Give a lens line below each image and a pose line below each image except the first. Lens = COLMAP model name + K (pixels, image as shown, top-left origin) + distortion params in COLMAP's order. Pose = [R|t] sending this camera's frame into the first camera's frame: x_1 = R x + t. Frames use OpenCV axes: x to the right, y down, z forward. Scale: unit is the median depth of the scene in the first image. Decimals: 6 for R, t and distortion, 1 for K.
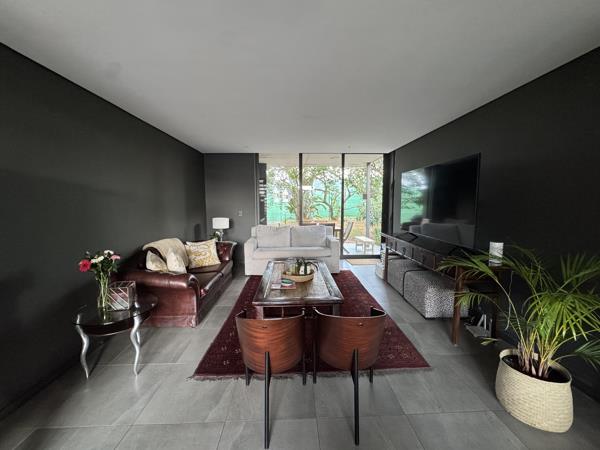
lens RADIAL K [[242.4, 0, 300.0], [0, 242.4, 225.0], [0, 0, 1]] dist [0.000258, -0.000004]
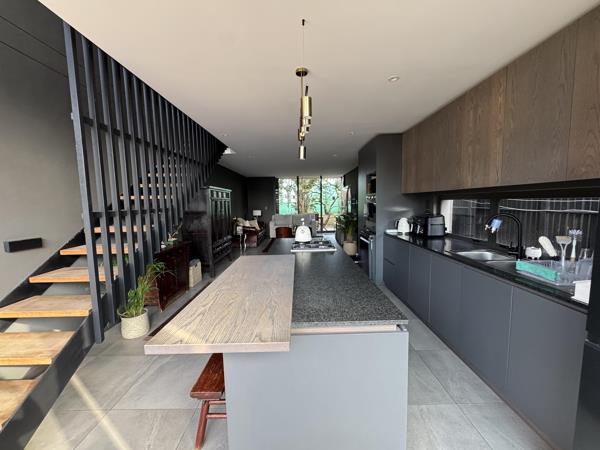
lens RADIAL K [[242.4, 0, 300.0], [0, 242.4, 225.0], [0, 0, 1]] dist [0.000258, -0.000004]
pose [[0.999357, -0.002794, -0.035749, 0.089814], [0.002900, 0.999992, 0.002900, 0.080854], [0.035740, -0.003002, 0.999357, -0.913312]]
